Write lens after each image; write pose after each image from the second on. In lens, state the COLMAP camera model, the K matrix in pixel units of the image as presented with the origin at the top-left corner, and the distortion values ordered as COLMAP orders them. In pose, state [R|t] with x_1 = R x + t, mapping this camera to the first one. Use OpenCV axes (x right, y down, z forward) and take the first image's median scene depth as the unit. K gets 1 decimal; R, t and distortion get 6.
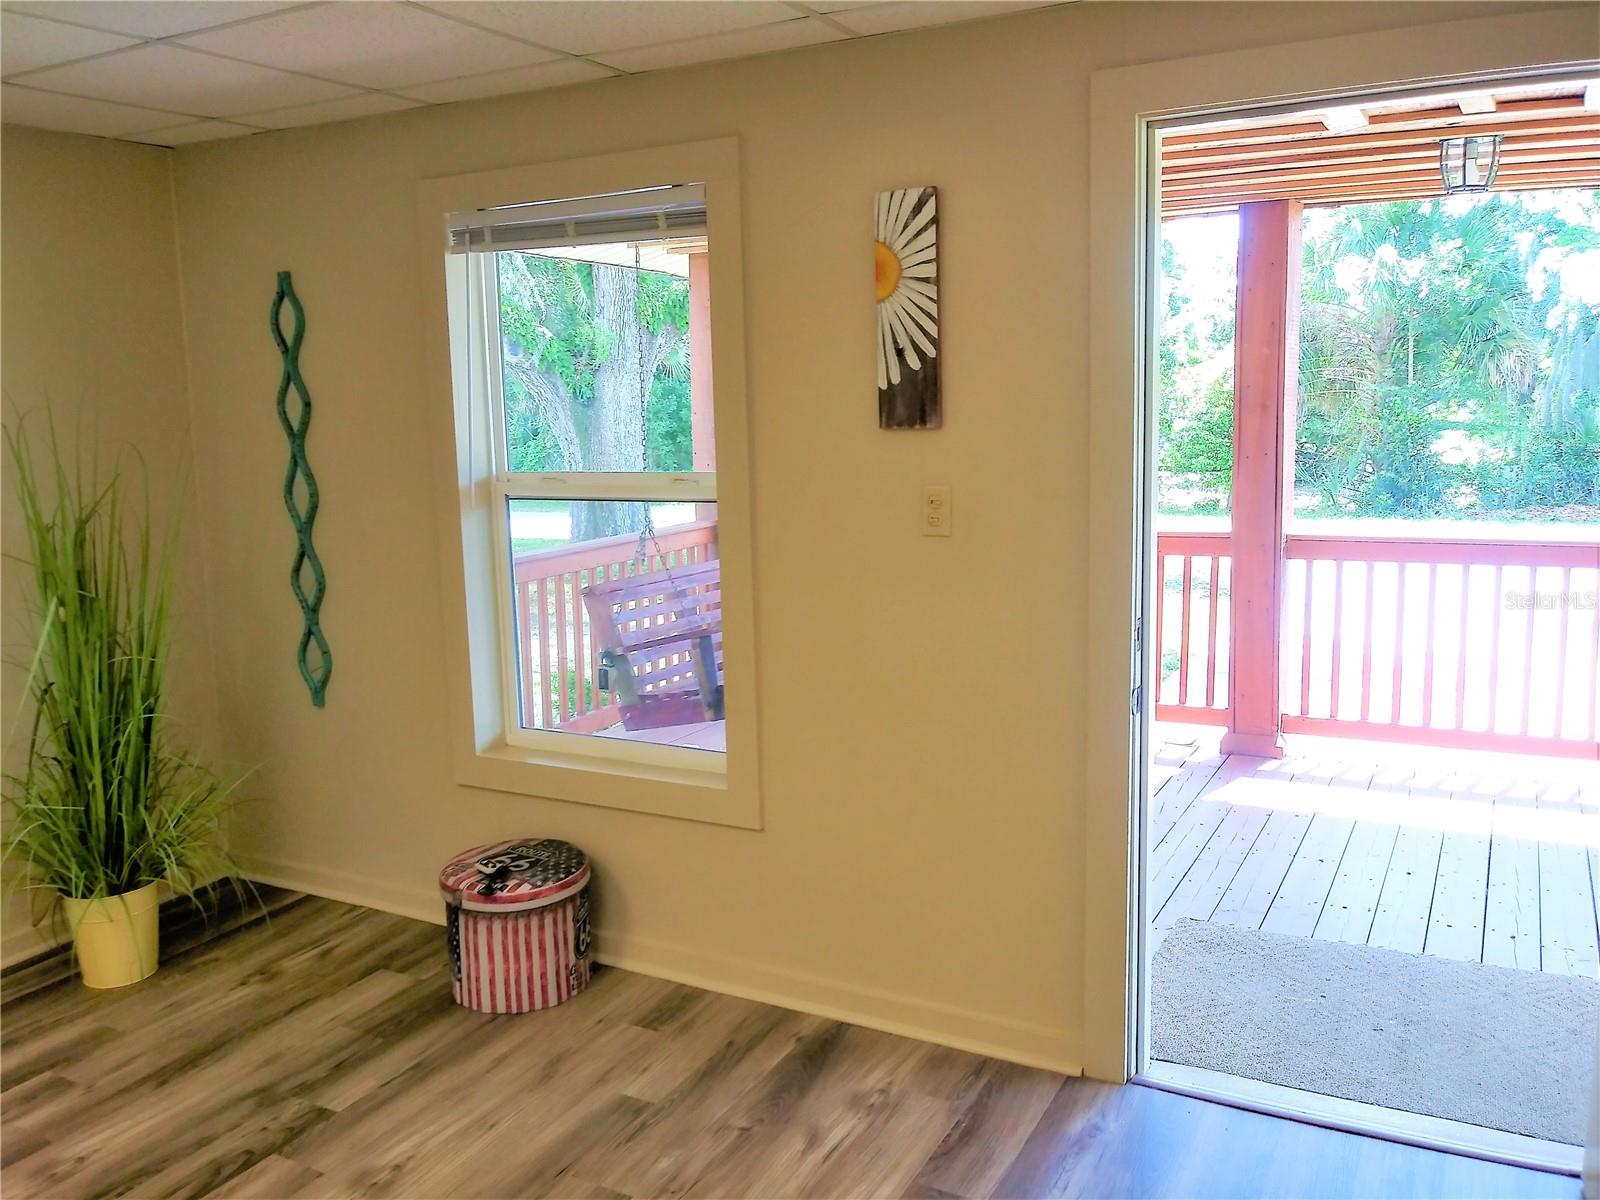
lens RADIAL K [[1277.7, 0, 802.2], [0, 1277.7, 551.8], [0, 0, 1]] dist [0.005700, -0.000546]
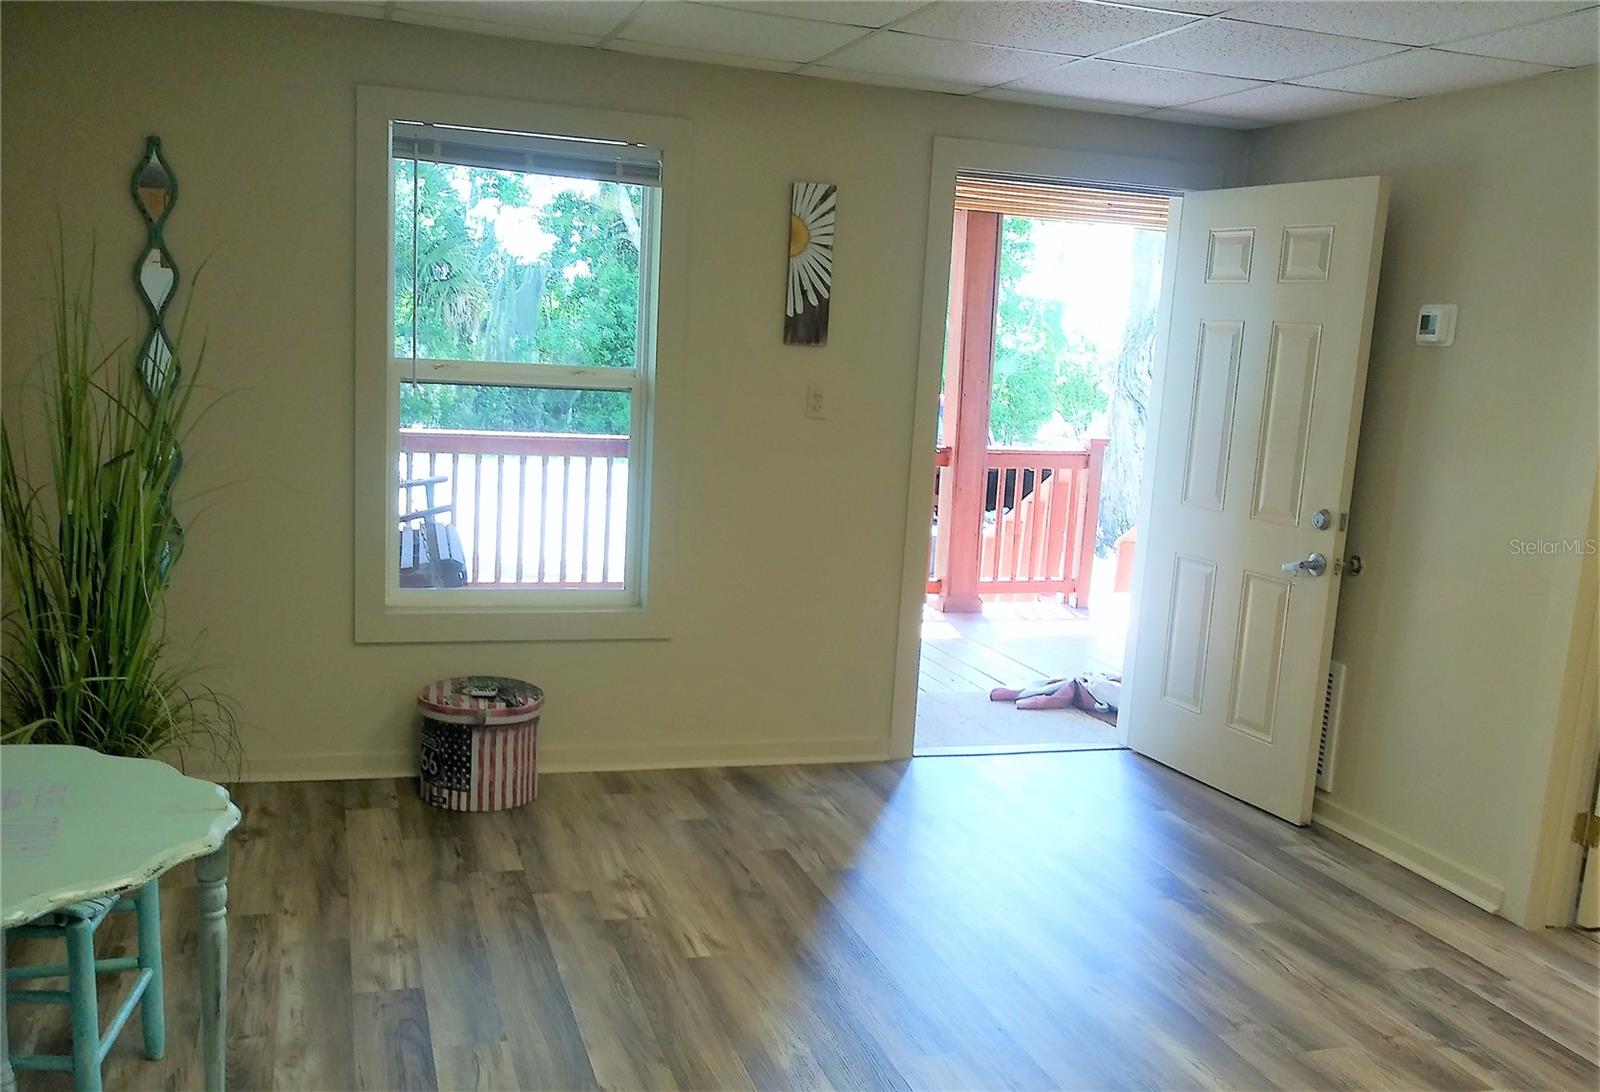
lens RADIAL K [[1460.4, 0, 800.0], [0, 1460.4, 546.0], [0, 0, 1]] dist [0.007159, 0.001547]
pose [[0.677556, -0.036487, 0.734565, -1.166398], [0.012953, 0.999206, 0.037684, 0.072245], [-0.735357, -0.016019, 0.677491, -0.143903]]
